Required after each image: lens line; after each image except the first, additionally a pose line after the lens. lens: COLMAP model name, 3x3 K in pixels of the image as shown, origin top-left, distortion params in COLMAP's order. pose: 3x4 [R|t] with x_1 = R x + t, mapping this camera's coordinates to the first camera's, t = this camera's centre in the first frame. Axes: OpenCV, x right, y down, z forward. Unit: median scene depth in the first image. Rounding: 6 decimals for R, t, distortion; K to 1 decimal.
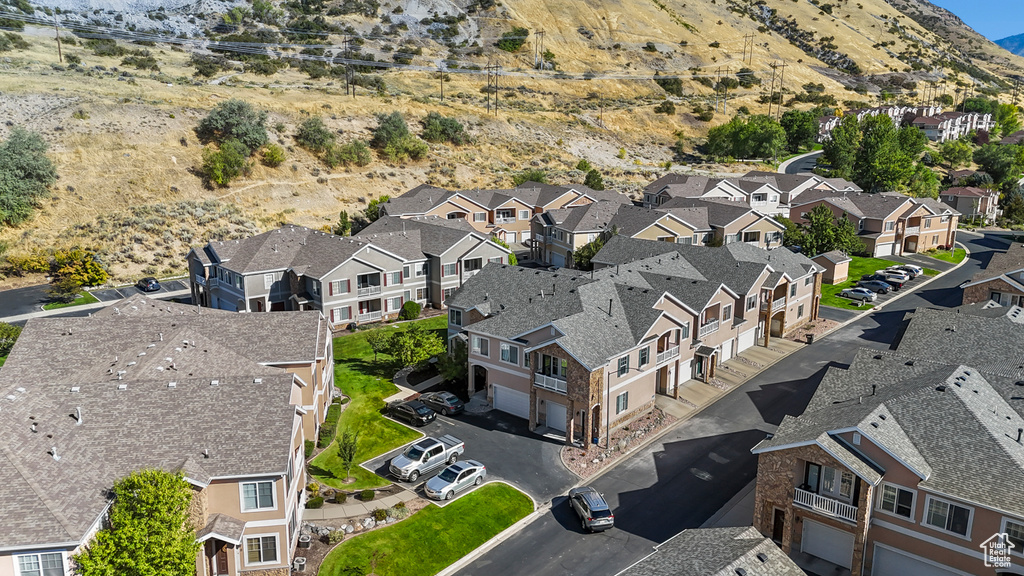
lens RADIAL K [[742.8, 0, 510.1], [0, 742.8, 283.7], [0, 0, 1]] dist [0.075109, -0.056535]
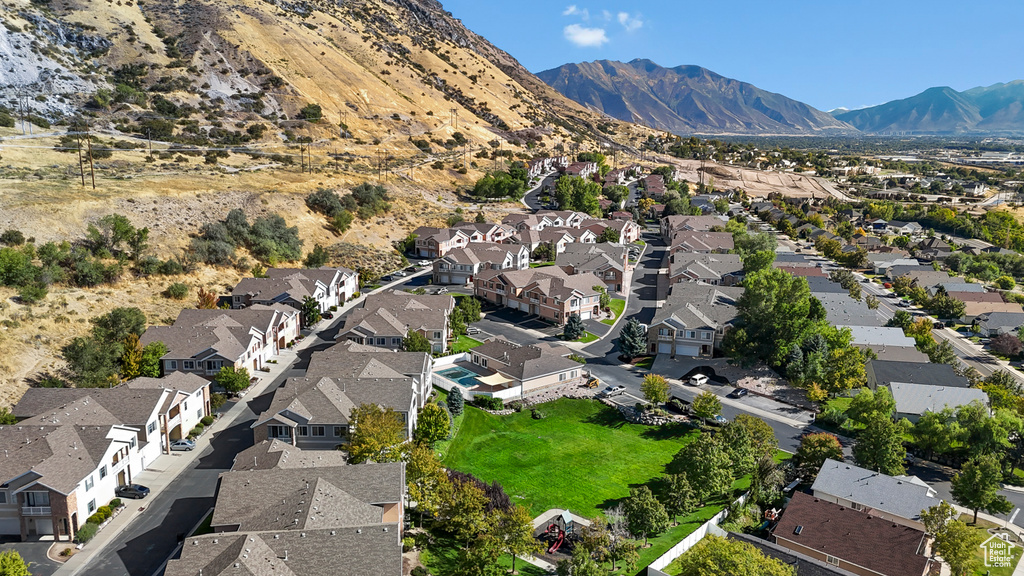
lens RADIAL K [[742.8, 0, 515.3], [0, 742.8, 289.1], [0, 0, 1]] dist [0.075109, -0.056535]
pose [[0.864805, -0.104723, 0.491066, -0.291444], [0.110823, 0.993699, 0.016745, 0.008510], [-0.489725, 0.039940, 0.870962, -0.277965]]
